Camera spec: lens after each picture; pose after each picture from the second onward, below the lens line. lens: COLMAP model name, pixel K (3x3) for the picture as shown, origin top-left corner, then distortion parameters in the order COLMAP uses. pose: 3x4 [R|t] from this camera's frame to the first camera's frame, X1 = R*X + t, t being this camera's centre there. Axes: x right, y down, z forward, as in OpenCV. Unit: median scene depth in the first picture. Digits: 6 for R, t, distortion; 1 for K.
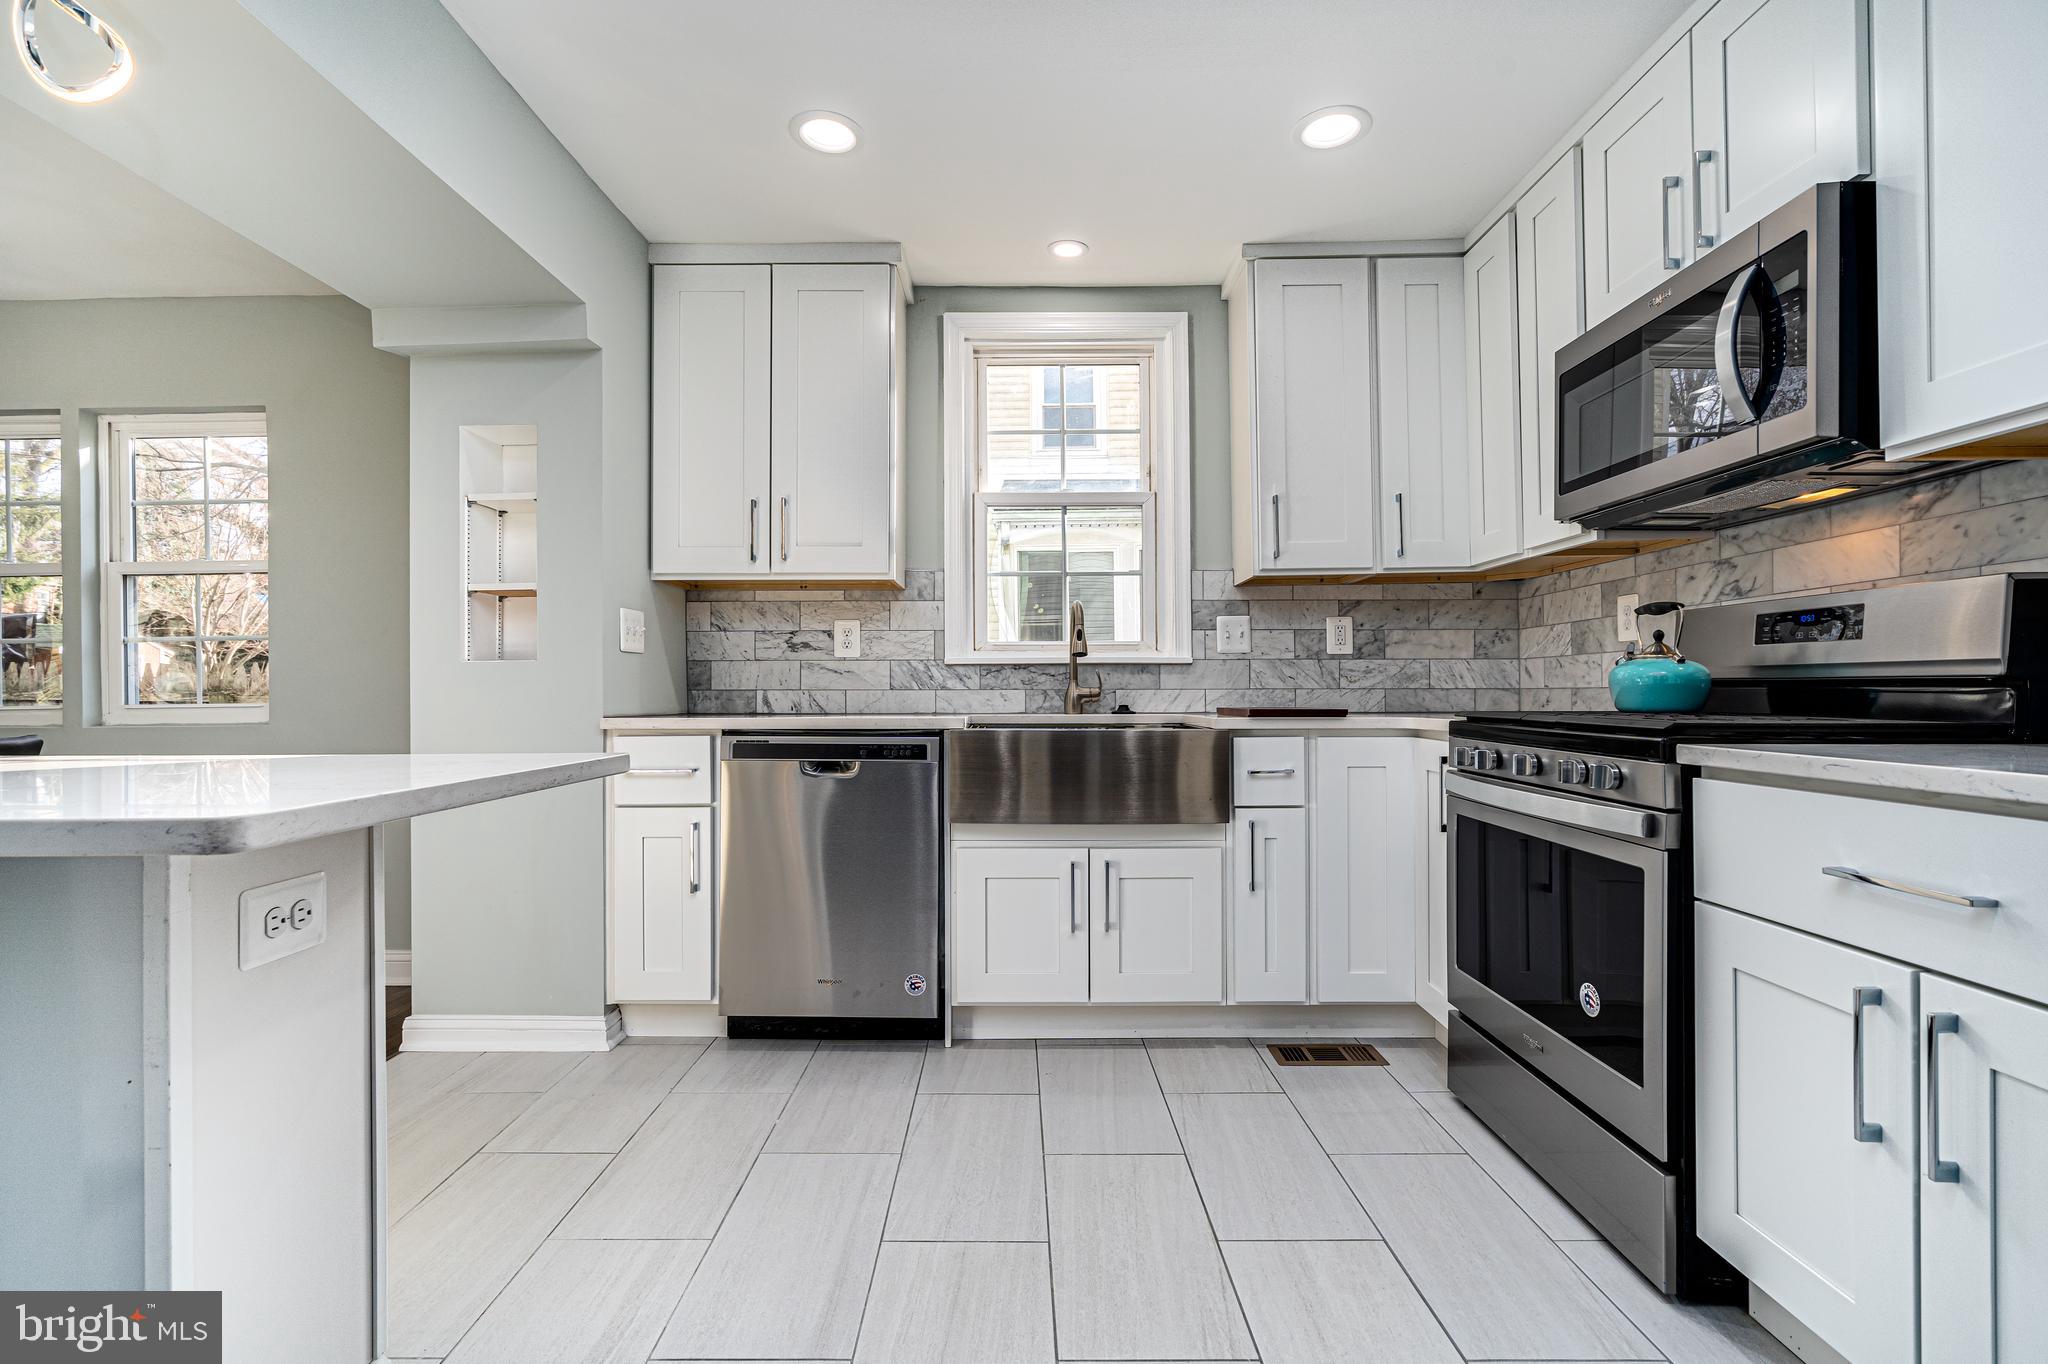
lens RADIAL K [[915.7, 0, 1019.0], [0, 915.7, 687.3], [0, 0, 1]] dist [-0.008152, 0.001598]
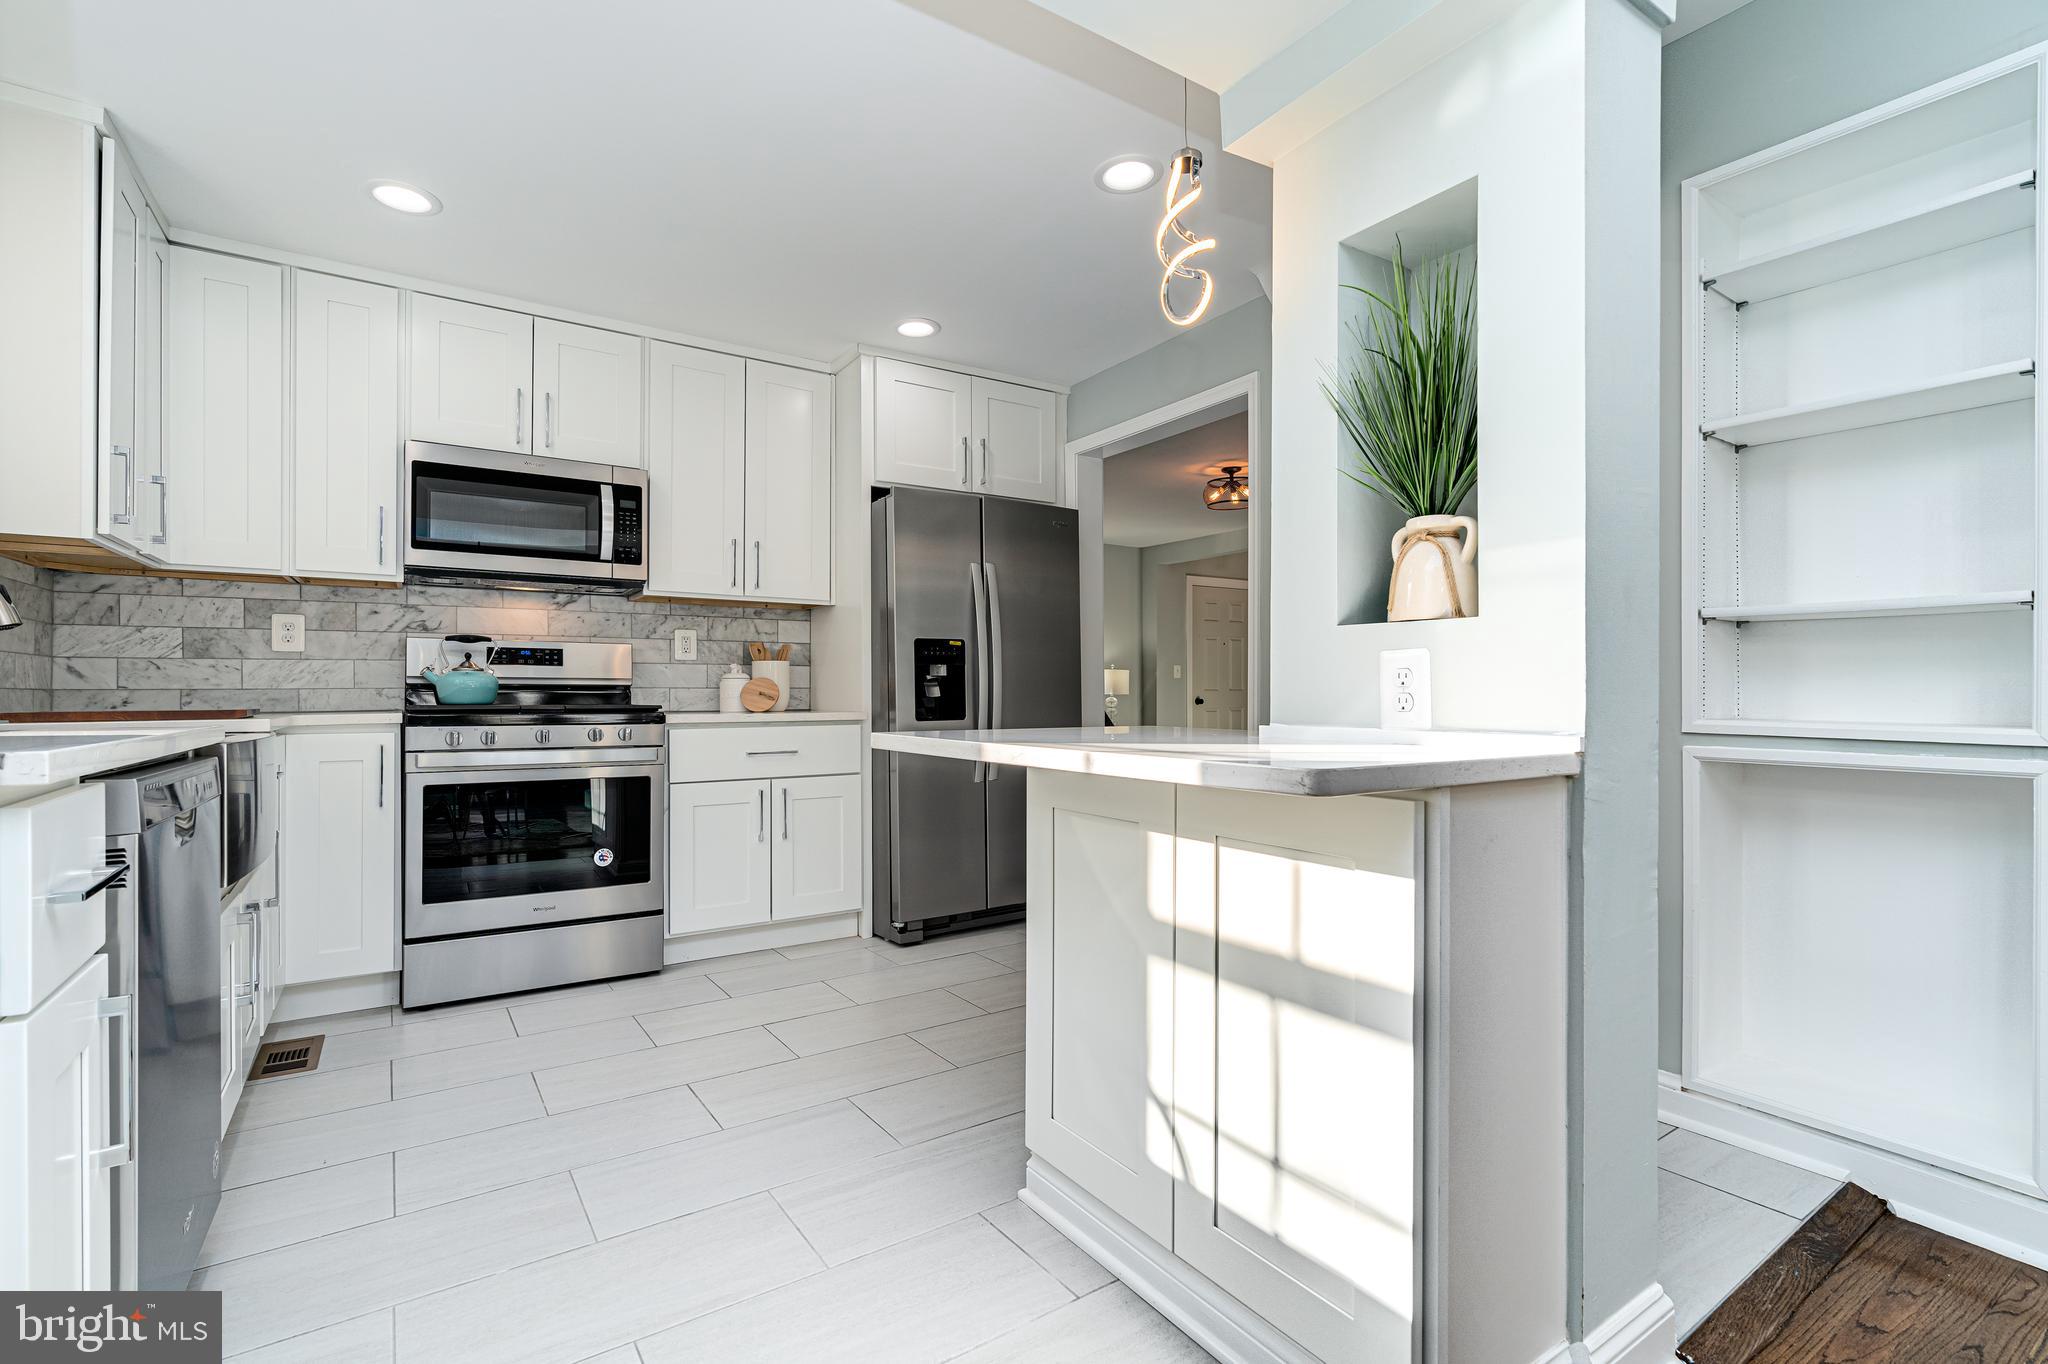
lens RADIAL K [[925.4, 0, 1025.8], [0, 925.4, 686.8], [0, 0, 1]] dist [-0.003828, 0.001041]
pose [[-0.564143, 0.009426, 0.825623, -0.817407], [0.000819, 0.999941, -0.010857, 0.009949], [-0.825677, -0.005449, -0.564117, 0.782240]]
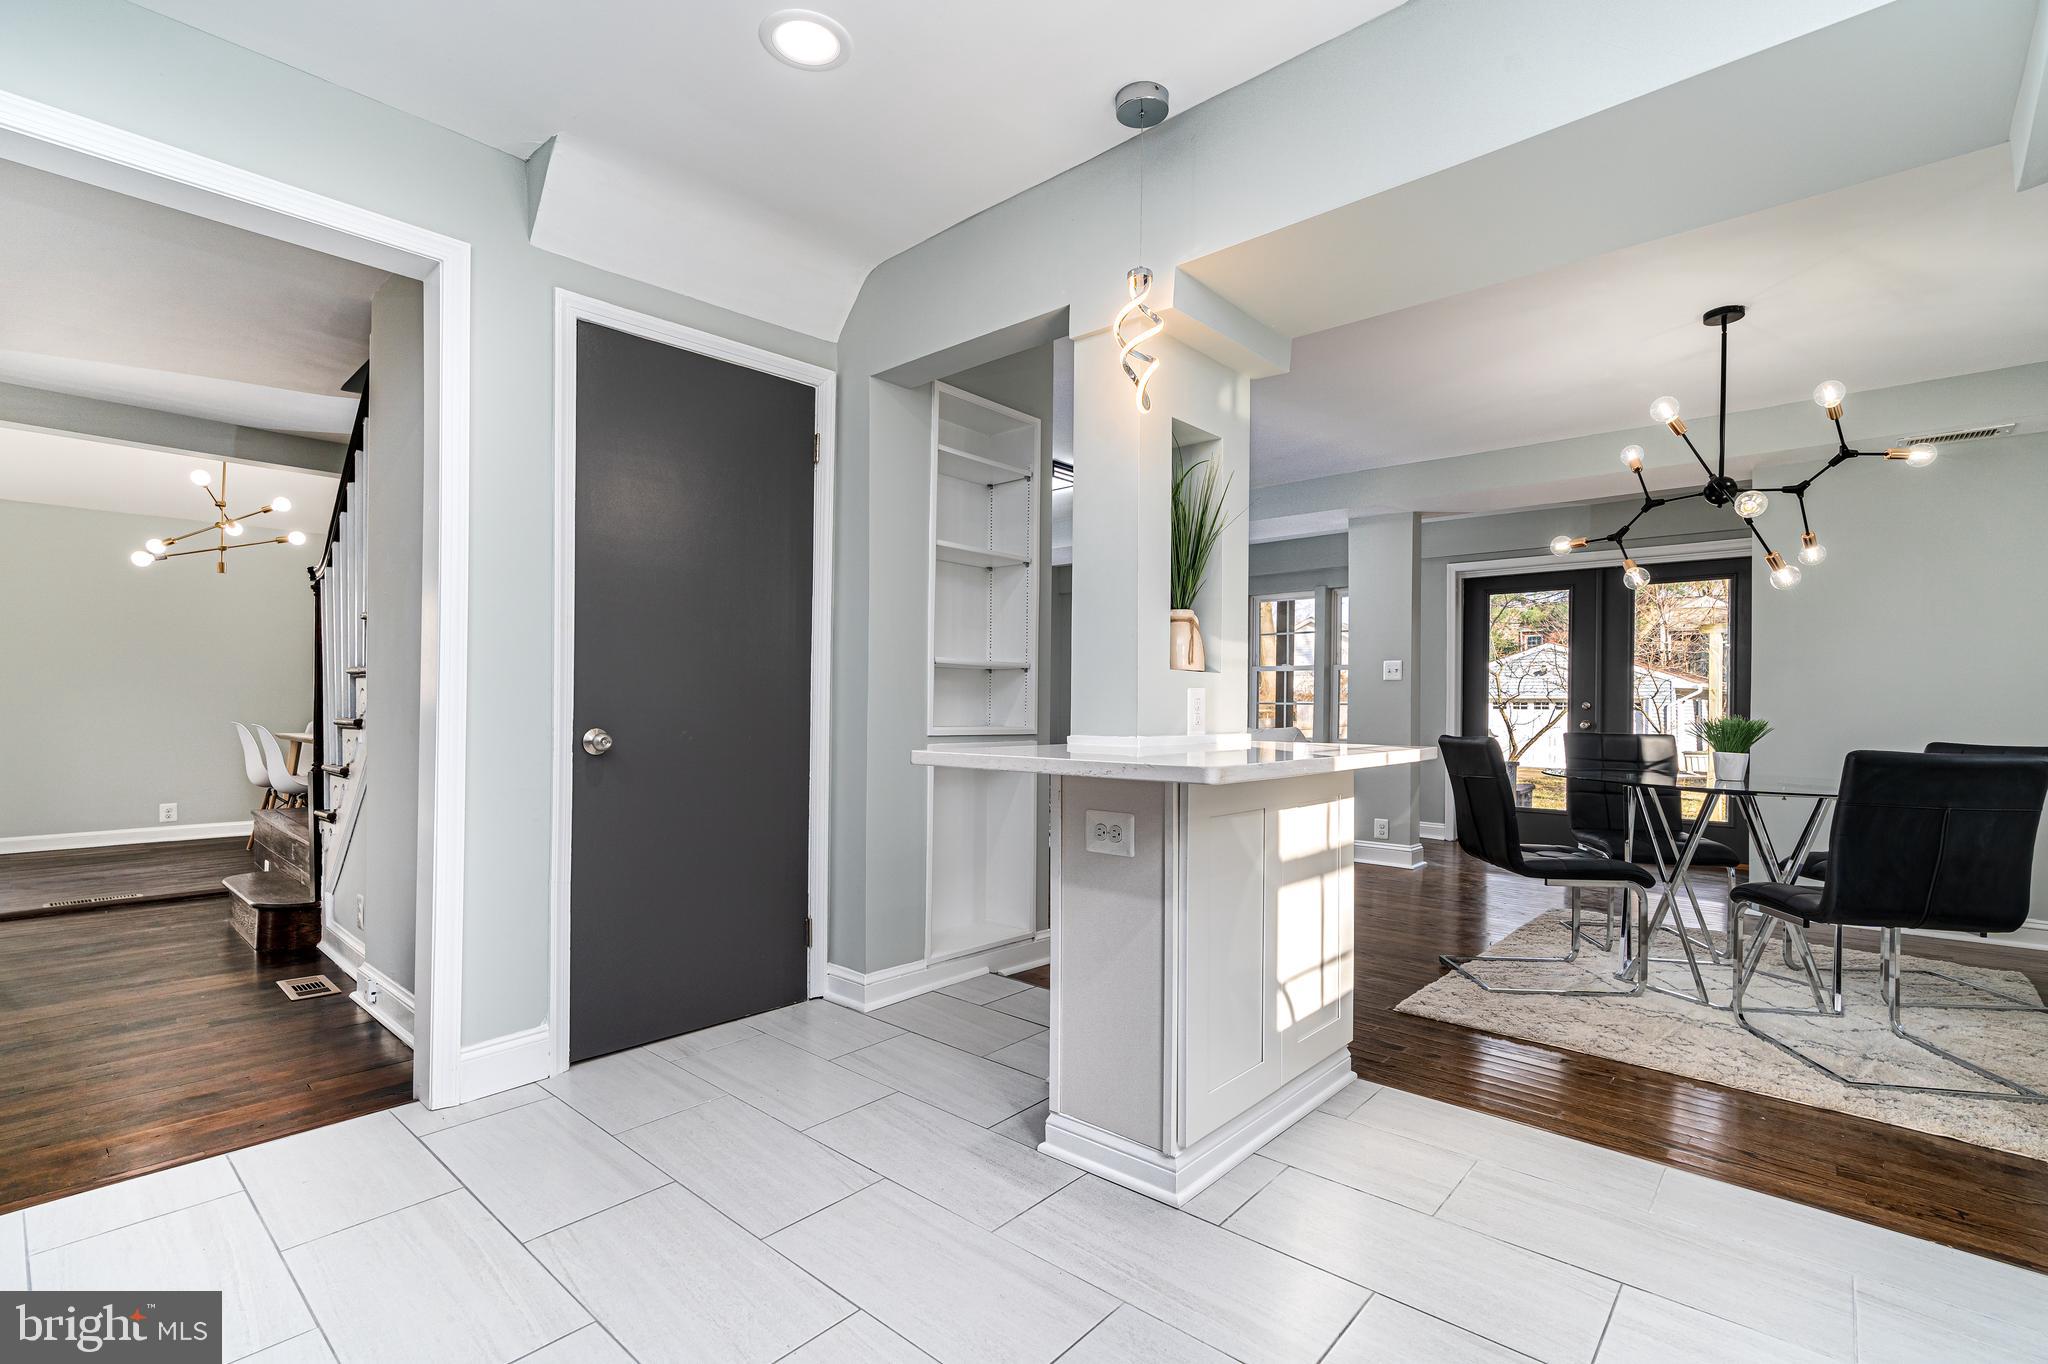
lens RADIAL K [[925.4, 0, 1025.8], [0, 925.4, 686.8], [0, 0, 1]] dist [-0.003828, 0.001041]
pose [[-0.663567, -0.012369, -0.748015, 0.247734], [-0.002459, 0.999894, -0.014353, -0.002475], [0.748113, -0.007685, -0.663527, 0.773942]]
